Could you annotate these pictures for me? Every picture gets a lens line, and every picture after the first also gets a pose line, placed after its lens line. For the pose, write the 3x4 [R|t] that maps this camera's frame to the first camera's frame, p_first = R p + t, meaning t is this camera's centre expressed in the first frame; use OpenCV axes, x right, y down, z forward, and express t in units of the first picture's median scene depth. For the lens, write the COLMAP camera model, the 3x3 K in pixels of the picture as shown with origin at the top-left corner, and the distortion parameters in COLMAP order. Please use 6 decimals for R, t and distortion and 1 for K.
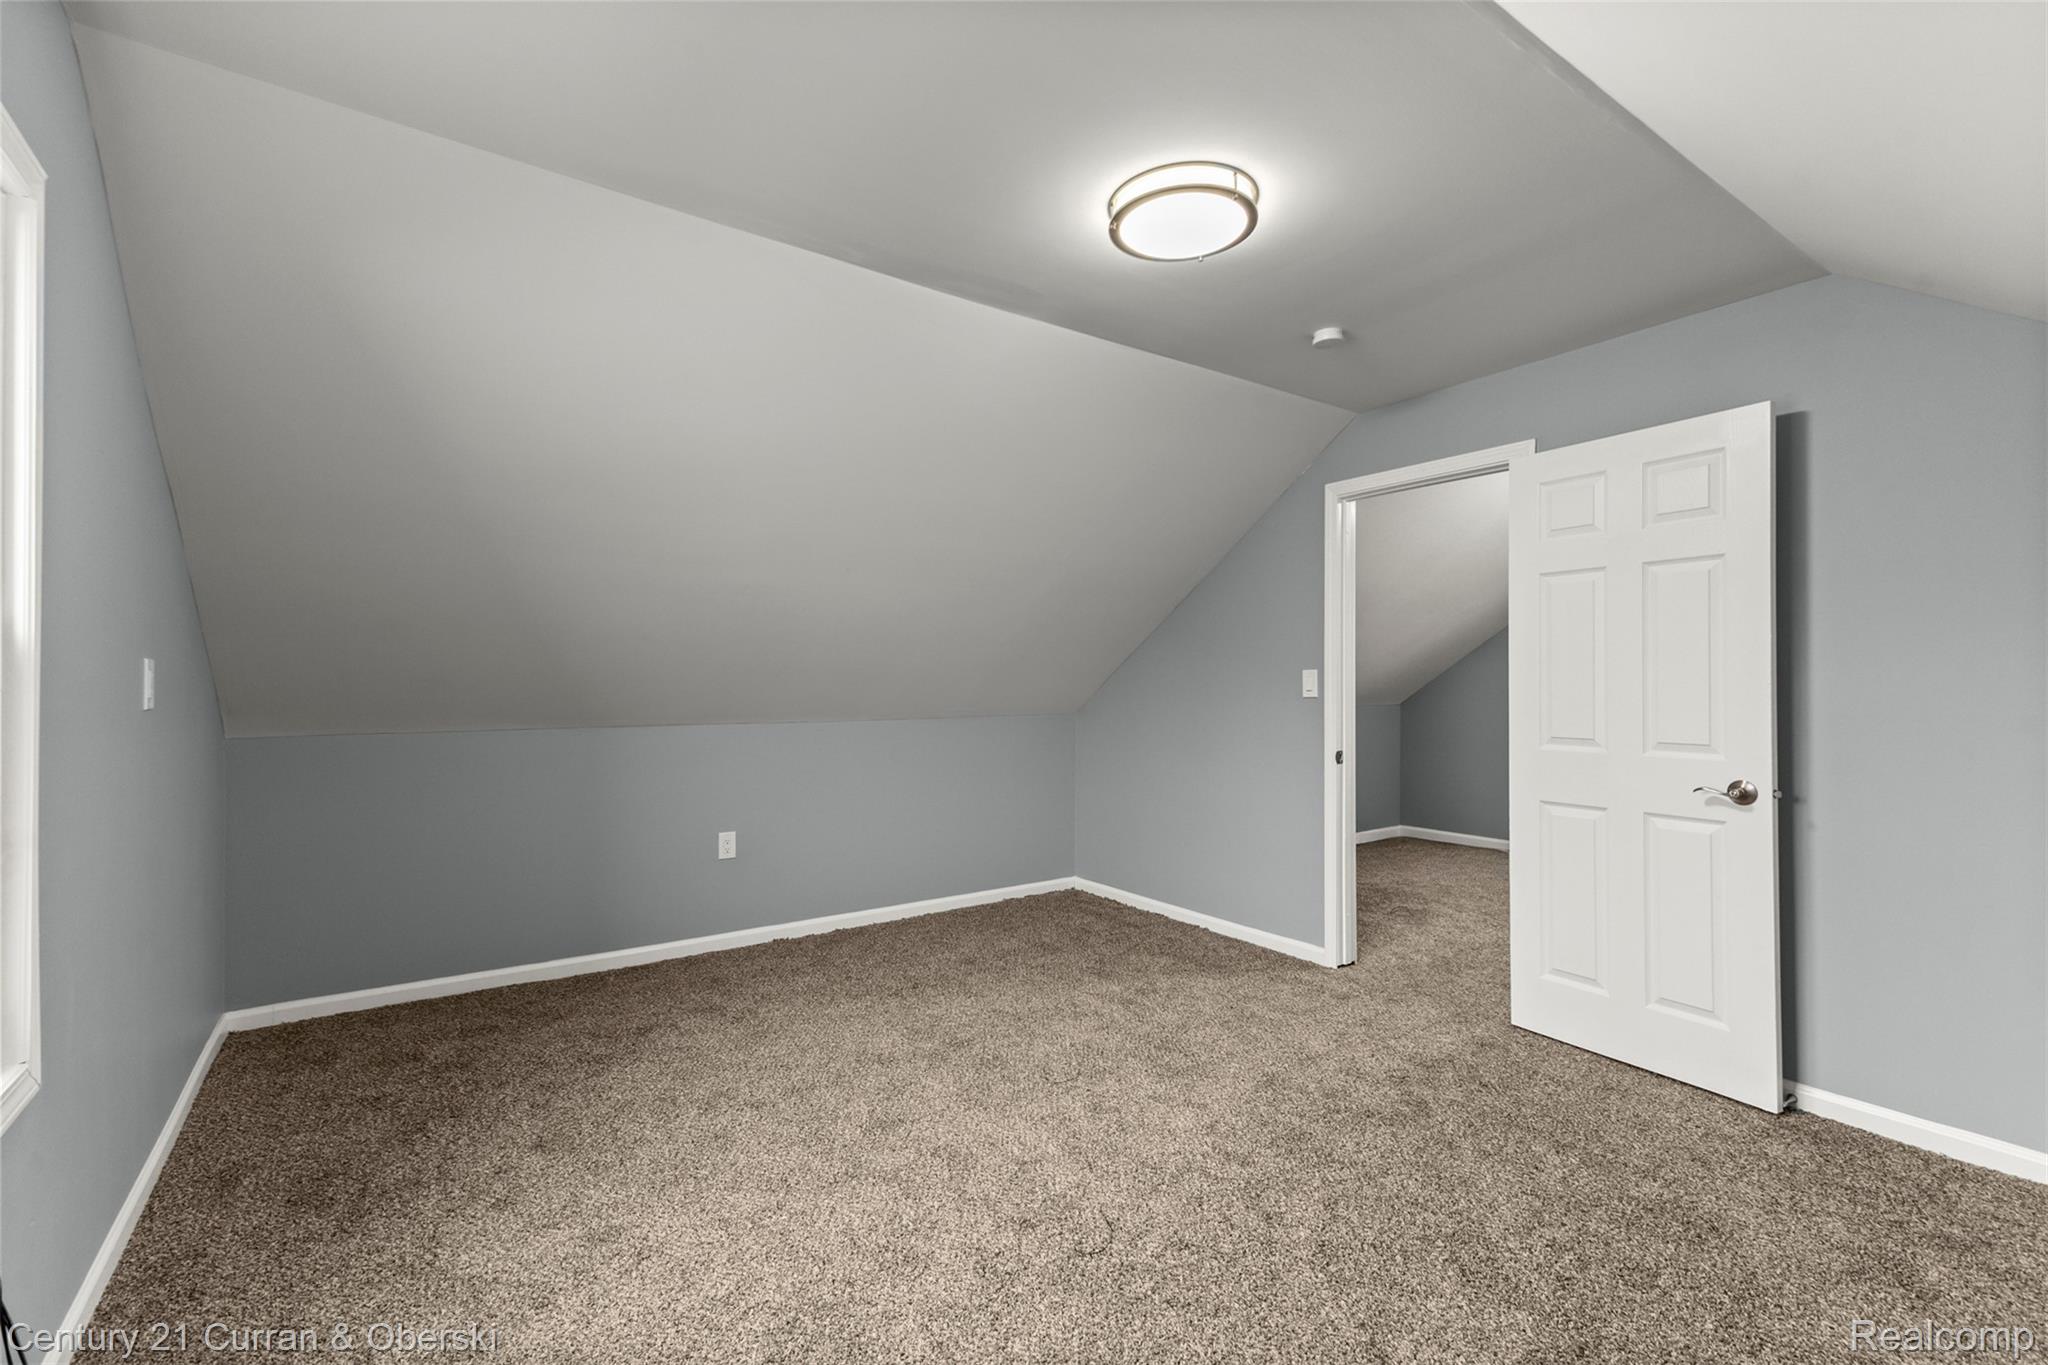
lens RADIAL K [[891.6, 0, 1024.0], [0, 891.6, 682.5], [0, 0, 1]] dist [0.003463, 0.000310]
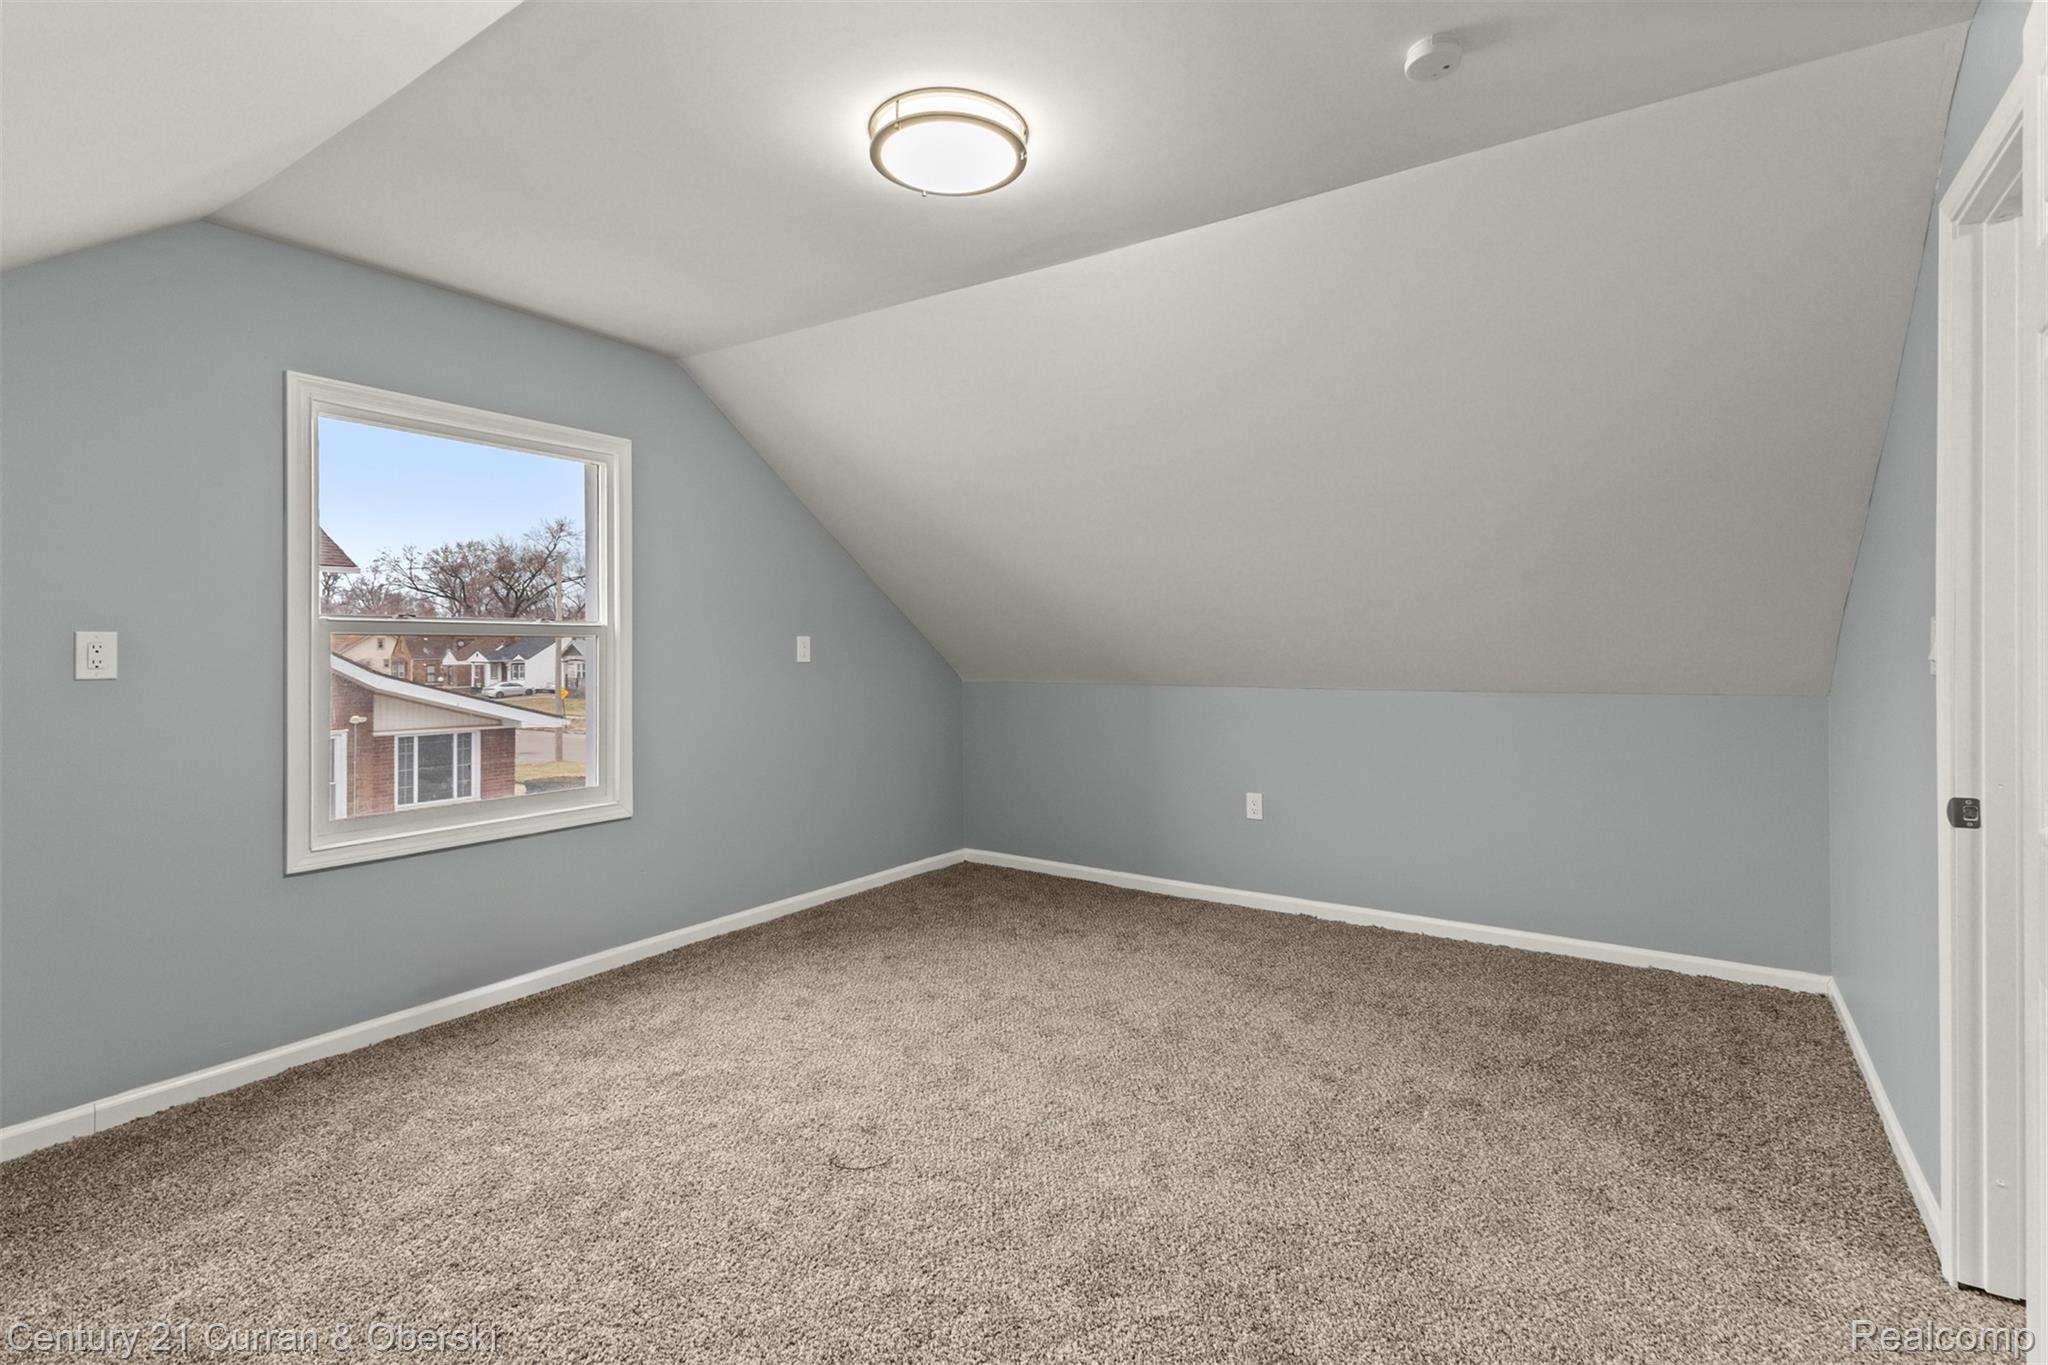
lens RADIAL K [[944.7, 0, 1031.9], [0, 944.7, 644.7], [0, 0, 1]] dist [0.001889, -0.000103]
pose [[0.356867, -0.004725, -0.934143, 0.723516], [0.004016, 0.999986, -0.003523, 0.000989], [0.934147, -0.002494, 0.356881, 0.465988]]
